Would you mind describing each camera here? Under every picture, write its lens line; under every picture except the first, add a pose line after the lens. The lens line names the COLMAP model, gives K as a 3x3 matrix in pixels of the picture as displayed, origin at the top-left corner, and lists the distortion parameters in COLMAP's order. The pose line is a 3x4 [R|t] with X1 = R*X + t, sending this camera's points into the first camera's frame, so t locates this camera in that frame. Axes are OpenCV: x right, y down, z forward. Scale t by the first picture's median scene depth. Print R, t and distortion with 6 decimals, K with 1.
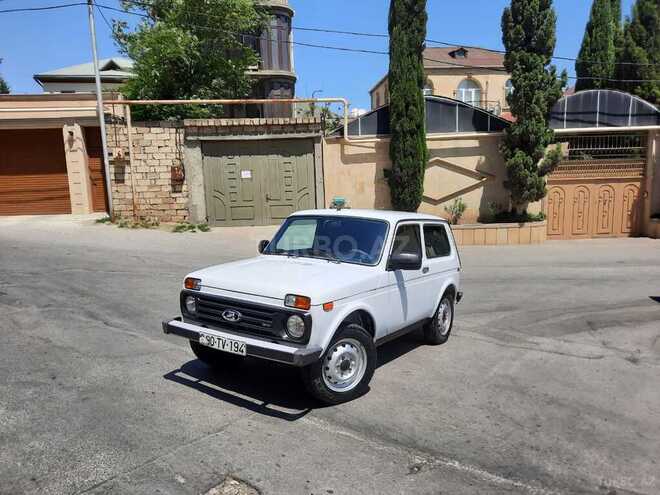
lens RADIAL K [[486.1, 0, 333.2], [0, 486.1, 248.9], [0, 0, 1]] dist [0.046704, -0.047777]
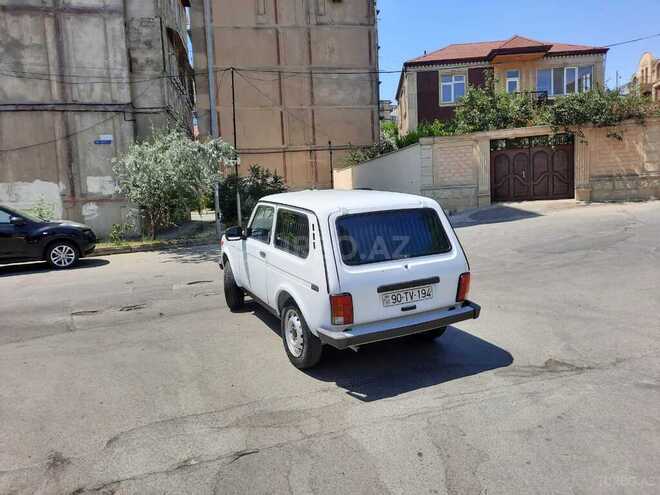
lens RADIAL K [[483.3, 0, 331.4], [0, 483.3, 245.5], [0, 0, 1]] dist [0.040694, -0.034569]
pose [[-0.498194, 0.121016, -0.858579, 0.320443], [-0.063201, 0.982510, 0.175156, -0.051460], [0.864759, 0.141525, -0.481832, 0.534097]]
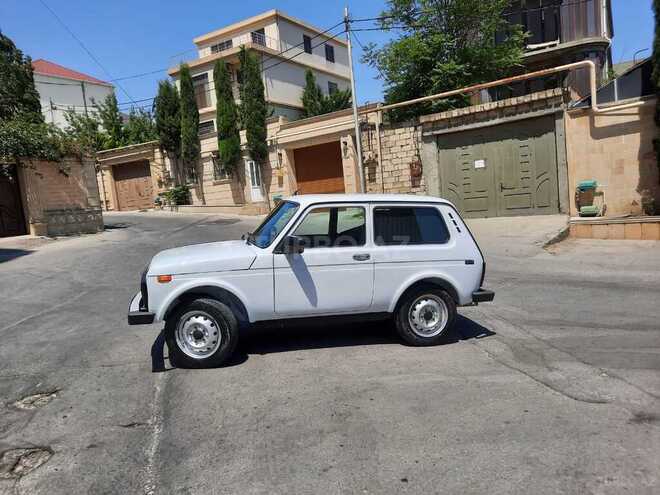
lens RADIAL K [[484.1, 0, 332.7], [0, 484.1, 246.9], [0, 0, 1]] dist [0.054622, -0.057292]
pose [[0.744112, 0.024636, -0.667600, 0.254083], [-0.021862, 0.999683, 0.012524, 0.004722], [0.667697, 0.005276, 0.744415, 0.097926]]
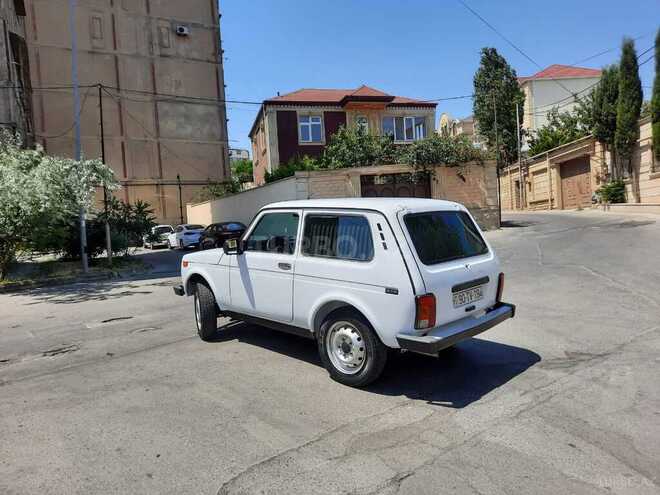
lens RADIAL K [[480.8, 0, 331.8], [0, 480.8, 246.3], [0, 0, 1]] dist [0.057842, -0.065051]
pose [[-0.174081, 0.057431, -0.983055, 0.343247], [-0.072627, 0.994830, 0.070980, -0.019819], [0.982049, 0.083753, -0.169010, 0.413415]]
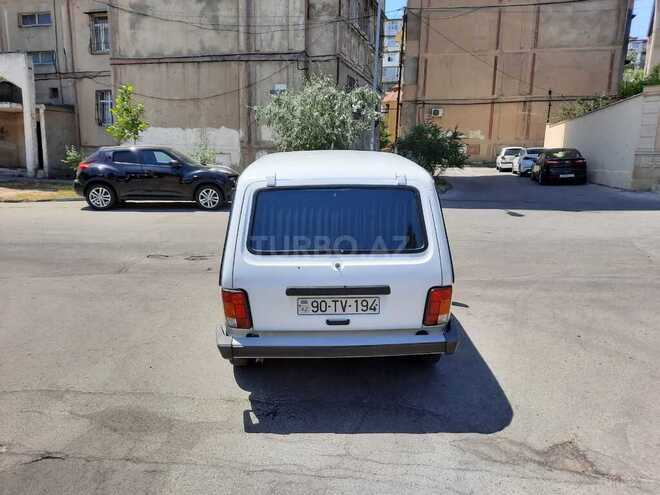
lens RADIAL K [[486.1, 0, 333.2], [0, 486.1, 248.9], [0, 0, 1]] dist [0.046704, -0.047777]
pose [[-0.823544, 0.109944, -0.556495, 0.179412], [-0.077322, 0.950123, 0.302137, -0.060453], [0.561957, 0.291853, -0.773968, 0.589700]]
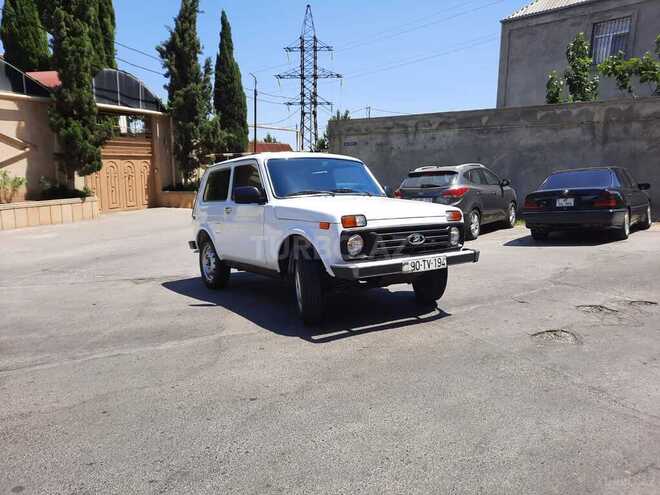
lens RADIAL K [[487.5, 0, 335.3], [0, 487.5, 244.1], [0, 0, 1]] dist [0.047467, -0.066772]
pose [[0.366435, -0.126871, 0.921753, -0.318271], [0.117263, 0.989058, 0.089519, 0.008073], [-0.923025, 0.075284, 0.377303, 0.194652]]
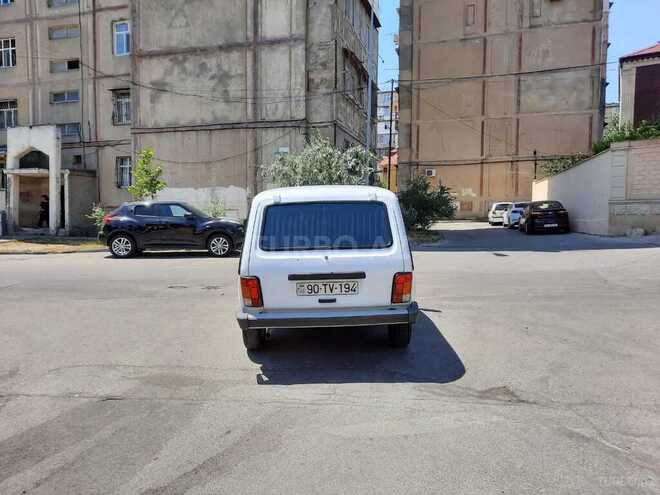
lens RADIAL K [[480.8, 0, 331.8], [0, 480.8, 246.3], [0, 0, 1]] dist [0.057842, -0.065051]
pose [[-0.827351, 0.049776, -0.559475, 0.213651], [-0.059955, 0.982549, 0.176078, -0.047708], [0.558476, 0.179222, -0.809928, 0.653948]]
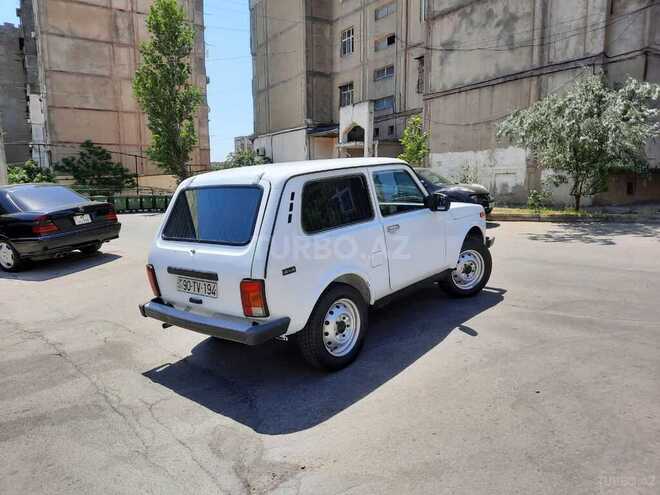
lens RADIAL K [[484.1, 0, 332.7], [0, 484.1, 246.9], [0, 0, 1]] dist [0.054622, -0.057292]
pose [[-0.990183, 0.015509, 0.138912, -0.026860], [0.051459, 0.964471, 0.259128, -0.054380], [-0.129957, 0.263733, -0.955801, 0.653704]]
